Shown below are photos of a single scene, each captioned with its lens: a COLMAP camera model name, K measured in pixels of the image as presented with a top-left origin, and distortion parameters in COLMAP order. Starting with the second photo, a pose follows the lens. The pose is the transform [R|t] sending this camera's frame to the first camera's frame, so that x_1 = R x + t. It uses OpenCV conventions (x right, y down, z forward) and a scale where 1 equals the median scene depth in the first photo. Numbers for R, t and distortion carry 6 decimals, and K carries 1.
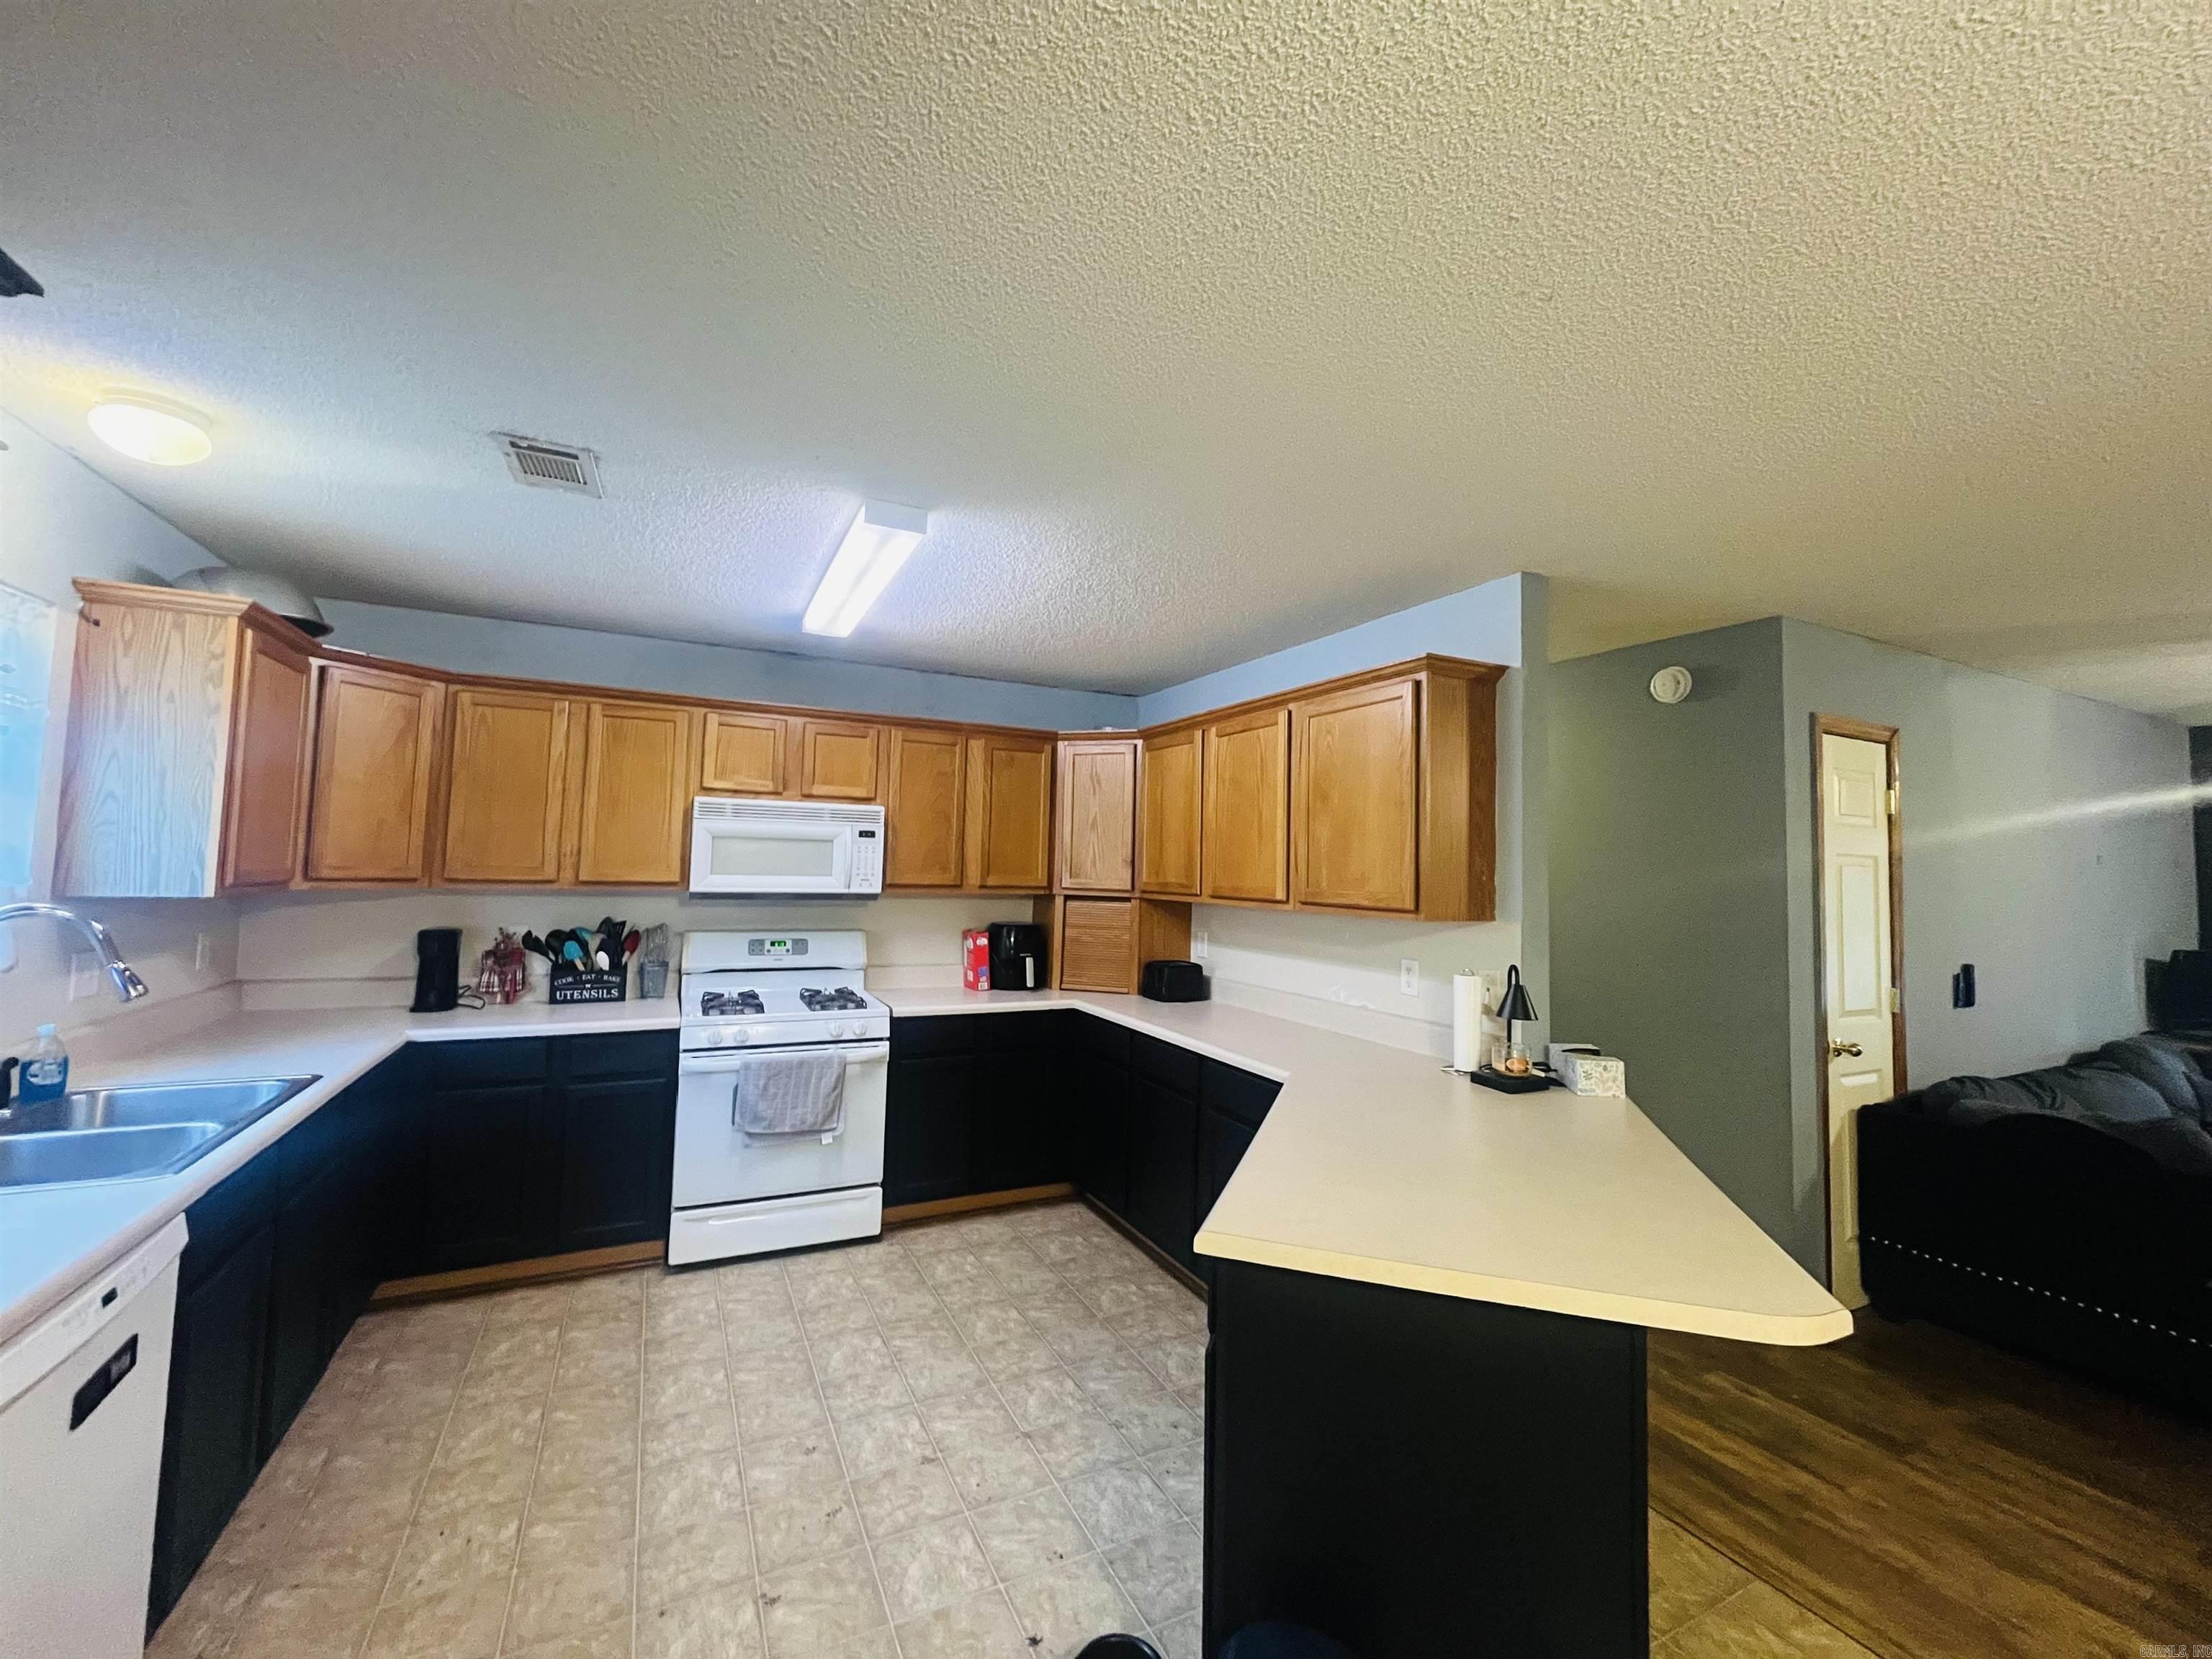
lens RADIAL K [[886.3, 0, 1101.2], [0, 886.3, 818.0], [0, 0, 1]] dist [-0.003025, -0.000659]
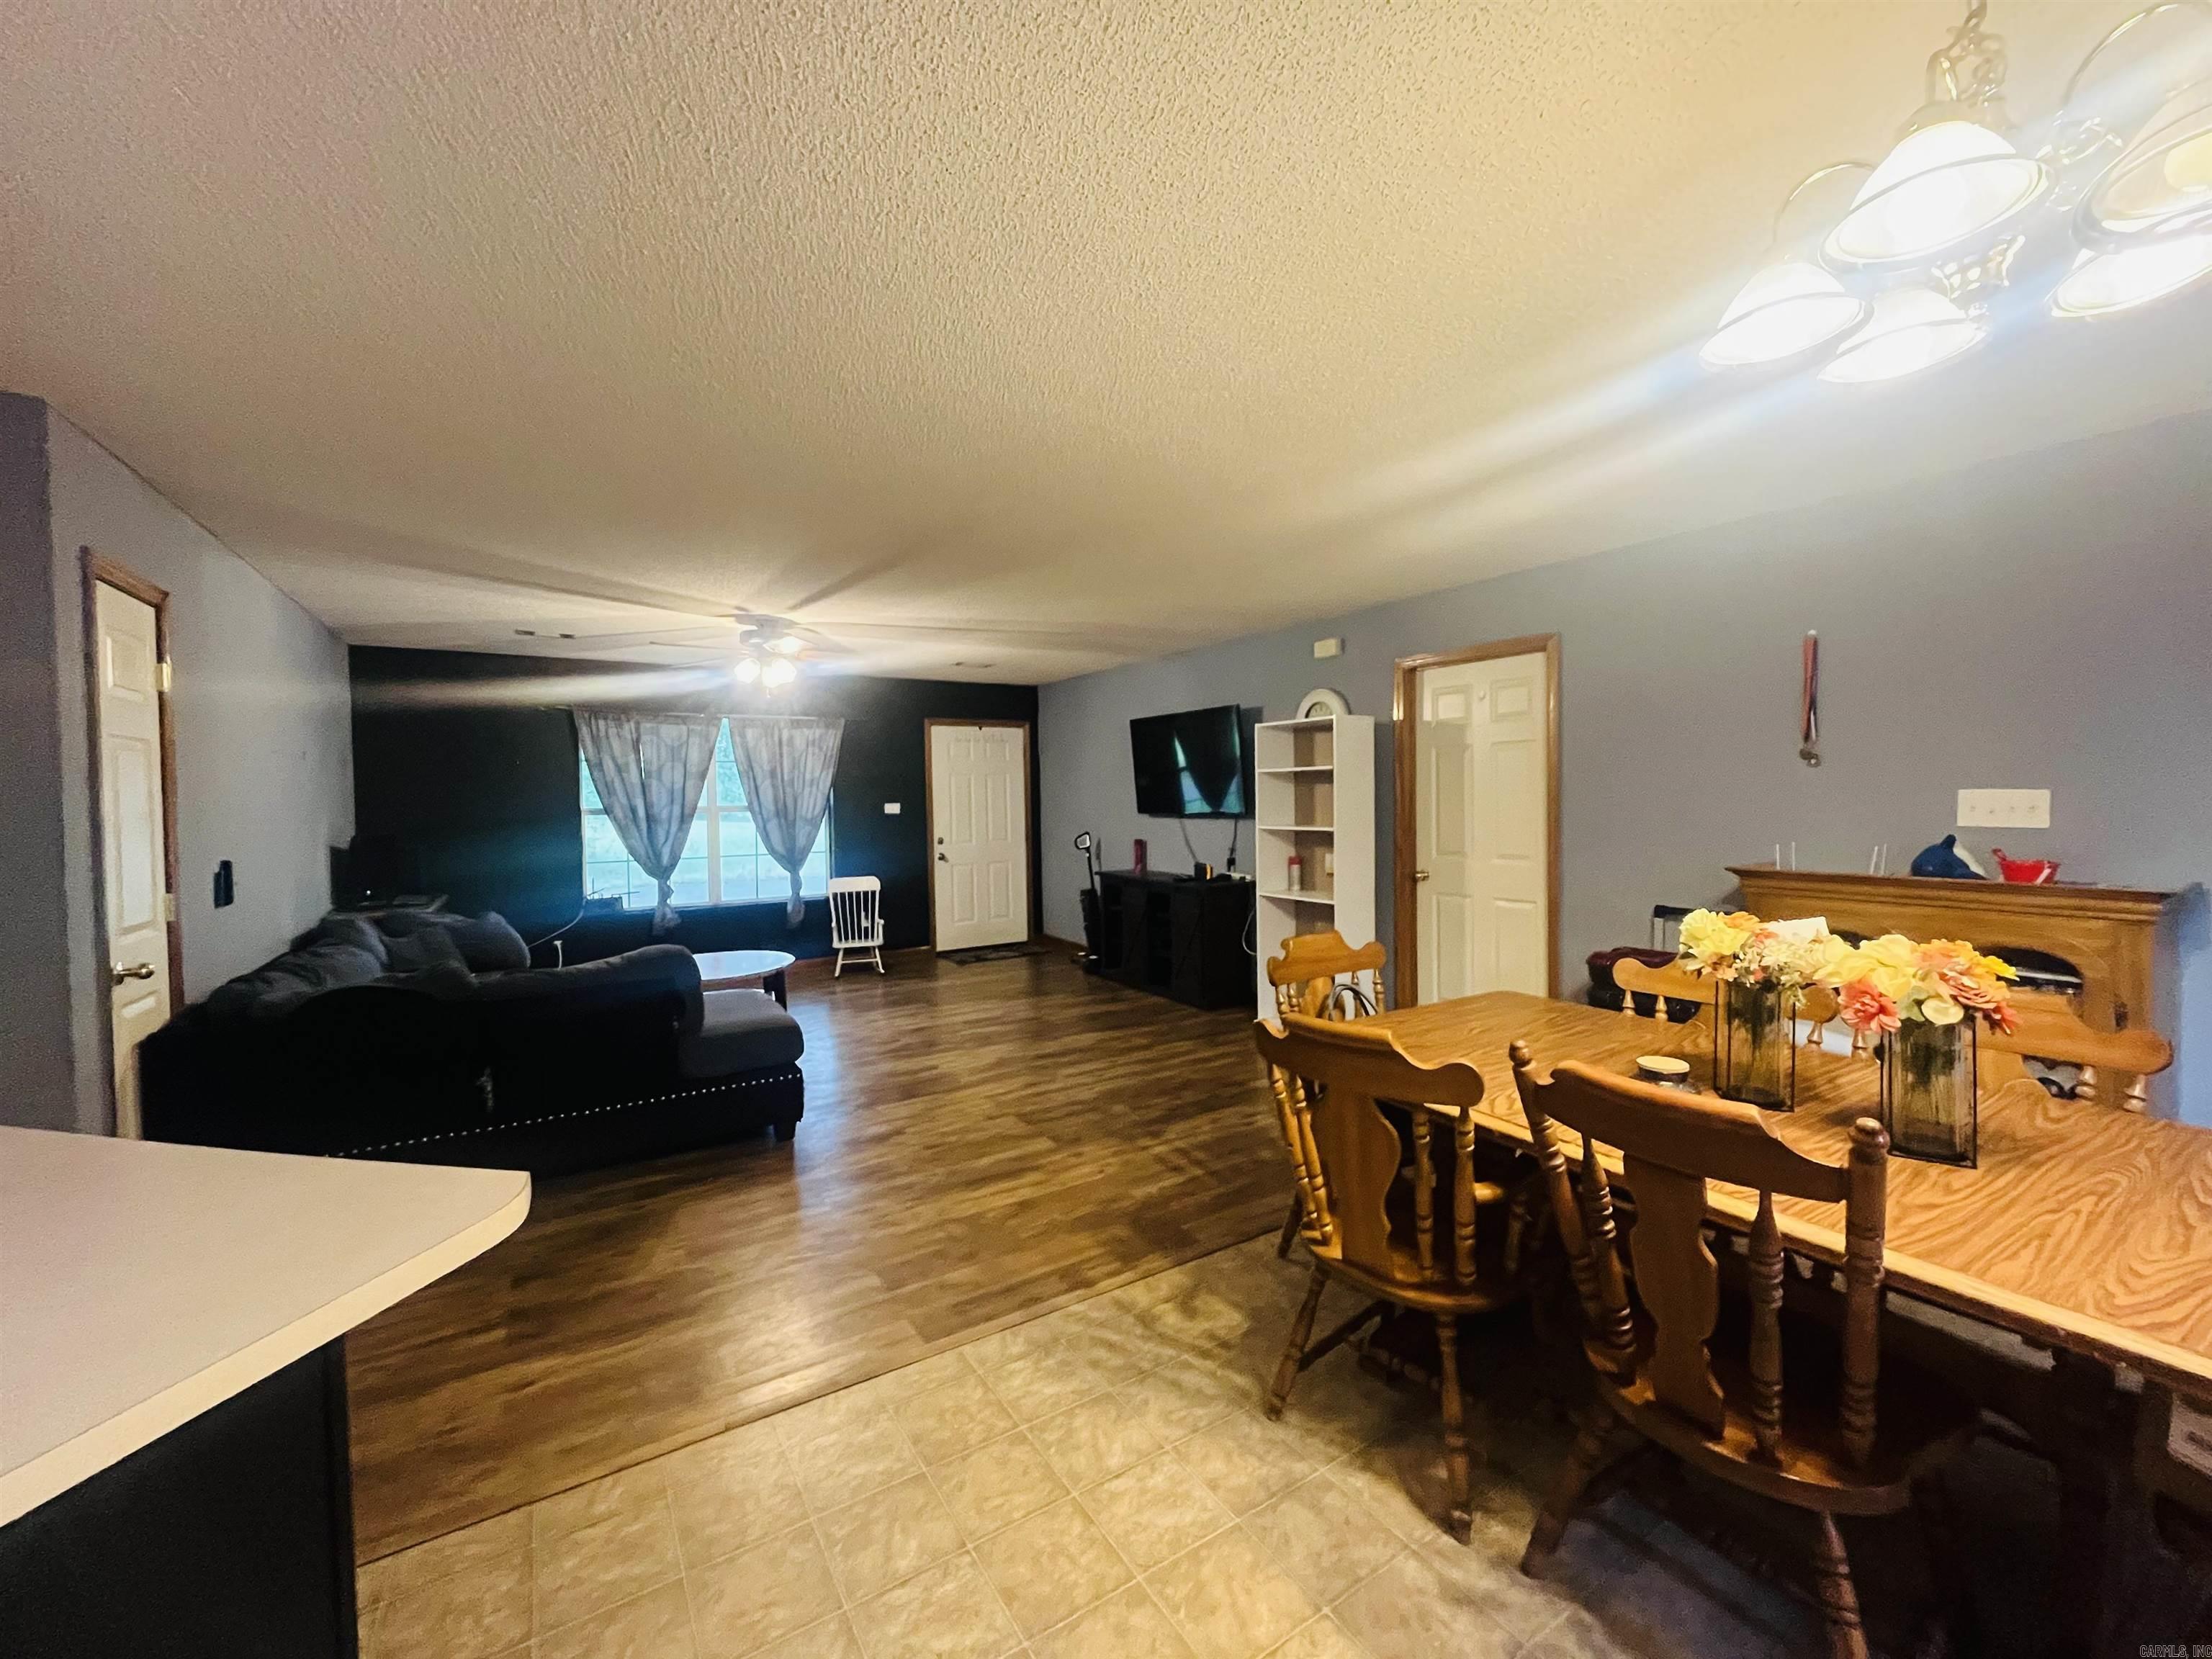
lens RADIAL K [[886.3, 0, 1103.1], [0, 886.3, 818.4], [0, 0, 1]] dist [-0.003025, -0.000659]
pose [[-0.100485, -0.051758, 0.993591, -0.049964], [-0.042886, 0.997943, 0.047647, 0.037053], [-0.994014, -0.037824, -0.102498, 0.176649]]
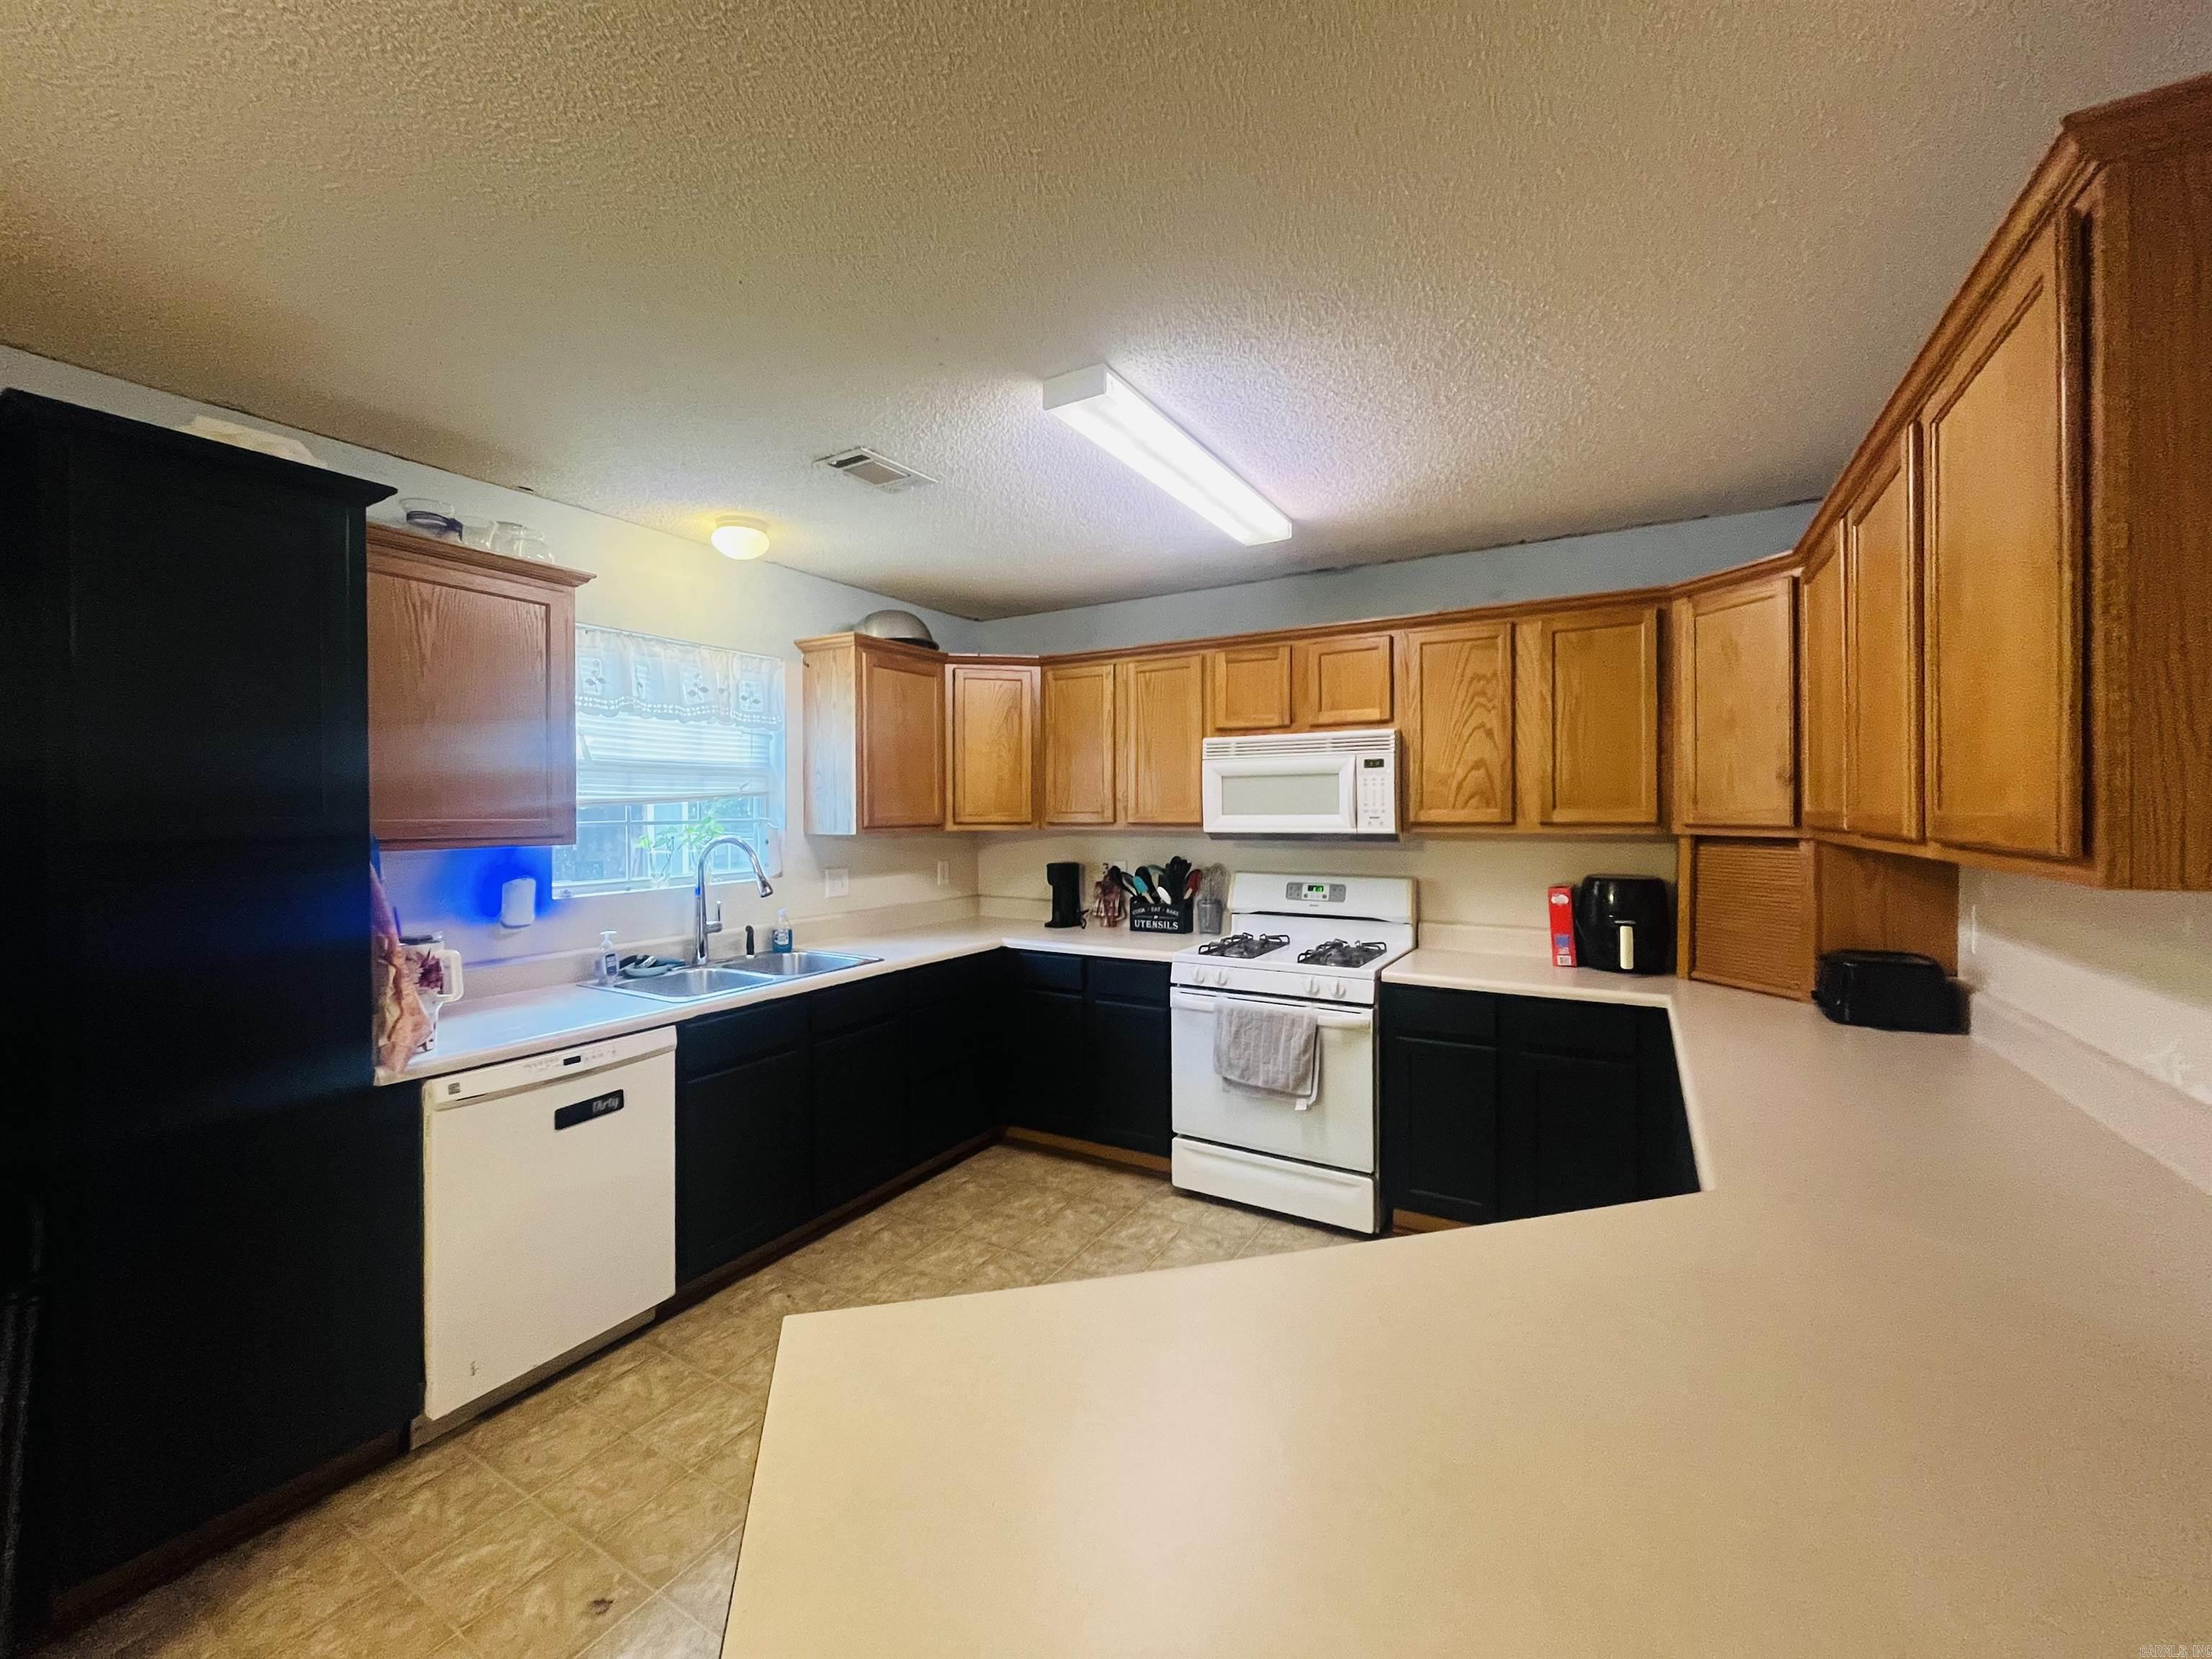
lens RADIAL K [[886.3, 0, 1107.0], [0, 886.3, 814.2], [0, 0, 1]] dist [-0.003025, -0.000659]
pose [[0.545406, -0.025811, -0.837774, 0.342531], [0.067106, 0.997662, 0.012950, 0.043663], [0.835481, -0.063282, 0.545863, 0.365990]]
